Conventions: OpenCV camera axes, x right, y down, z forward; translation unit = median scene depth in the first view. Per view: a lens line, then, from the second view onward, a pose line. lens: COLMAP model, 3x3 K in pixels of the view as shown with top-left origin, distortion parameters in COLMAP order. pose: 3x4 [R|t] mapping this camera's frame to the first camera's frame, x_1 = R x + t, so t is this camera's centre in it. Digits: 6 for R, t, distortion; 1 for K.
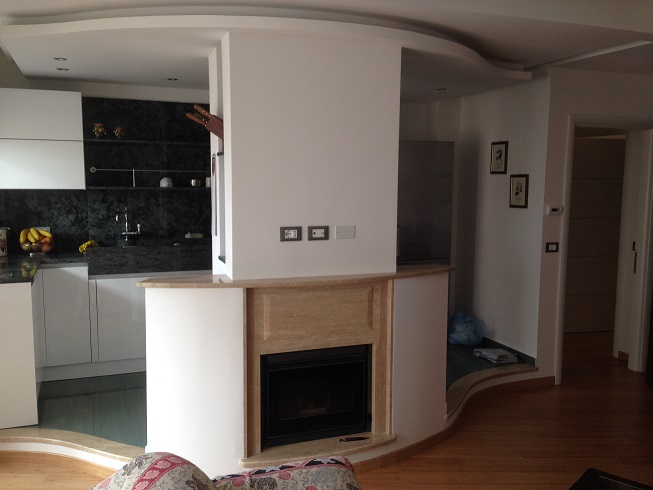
lens RADIAL K [[600.6, 0, 326.5], [0, 600.6, 245.0], [0, 0, 1]] dist [0.098331, -0.143845]
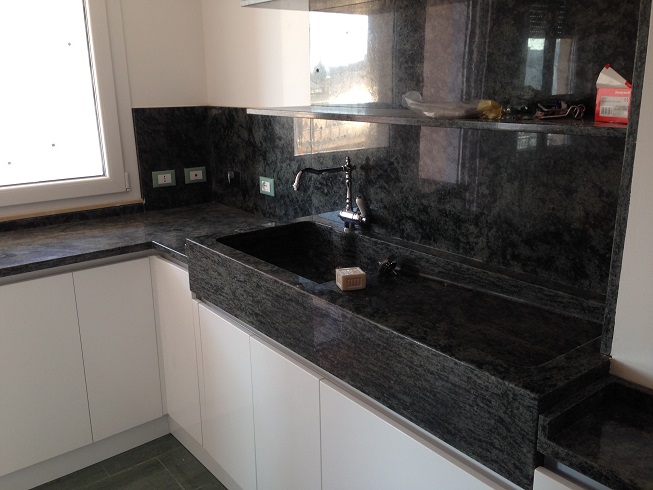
lens RADIAL K [[600.6, 0, 326.5], [0, 600.6, 245.0], [0, 0, 1]] dist [0.098331, -0.143845]
pose [[0.299780, 0.239966, -0.923335, 0.091098], [-0.092582, 0.970598, 0.222191, -0.104651], [0.949506, 0.018876, 0.313182, 0.926790]]
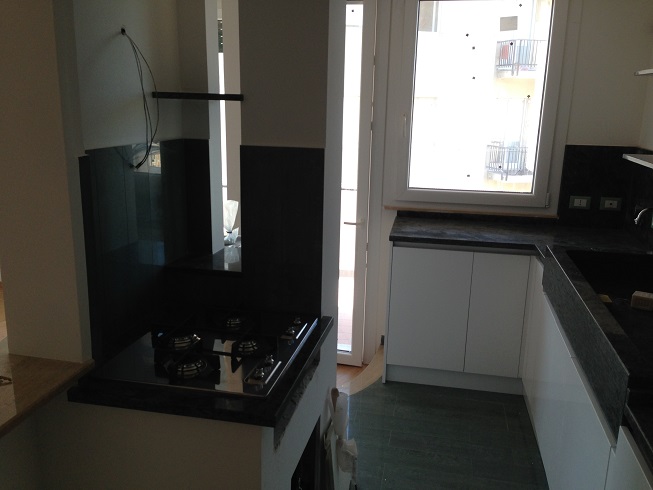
lens RADIAL K [[600.6, 0, 326.5], [0, 600.6, 245.0], [0, 0, 1]] dist [0.098331, -0.143845]
pose [[-0.532845, 0.180053, -0.826836, 0.270670], [-0.122219, 0.950481, 0.285741, -0.148120], [0.837340, 0.253311, -0.484453, 1.086303]]
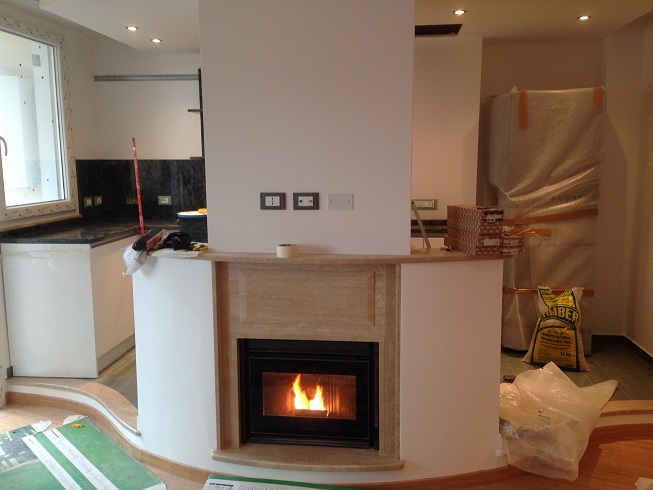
lens RADIAL K [[600.6, 0, 326.5], [0, 600.6, 245.0], [0, 0, 1]] dist [0.098331, -0.143845]
pose [[0.887917, 0.051827, -0.457076, 0.285817], [-0.039252, 0.998545, 0.036971, 0.006310], [0.458327, -0.014886, 0.888659, 0.201345]]
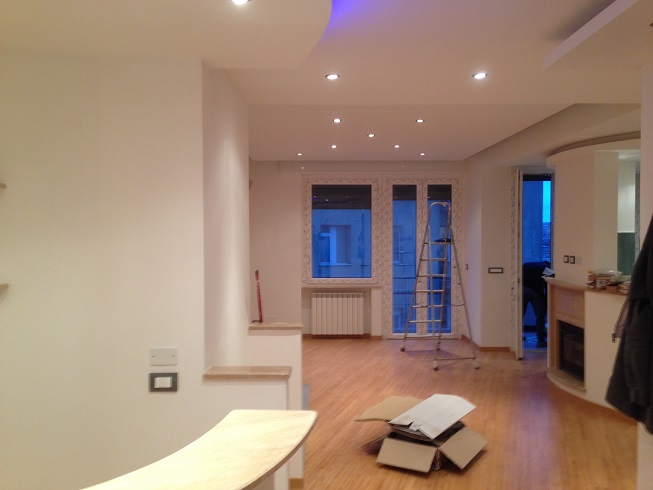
lens RADIAL K [[600.6, 0, 326.5], [0, 600.6, 245.0], [0, 0, 1]] dist [0.098331, -0.143845]
pose [[-0.335324, 0.014364, -0.941993, 1.446705], [-0.107378, 0.992785, 0.053362, -0.060881], [0.935964, 0.119043, -0.331362, 0.660076]]
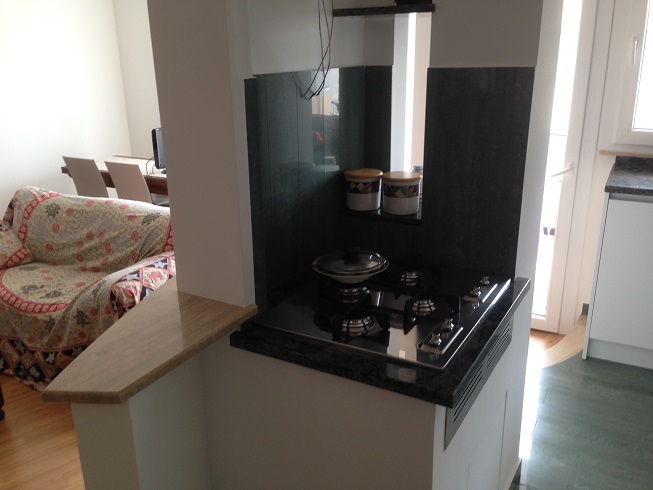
lens RADIAL K [[600.6, 0, 326.5], [0, 600.6, 245.0], [0, 0, 1]] dist [0.098331, -0.143845]
pose [[-0.761691, 0.205846, -0.614373, 0.226622], [-0.066497, 0.918353, 0.390136, -0.125980], [0.644520, 0.338017, -0.685813, 1.054442]]
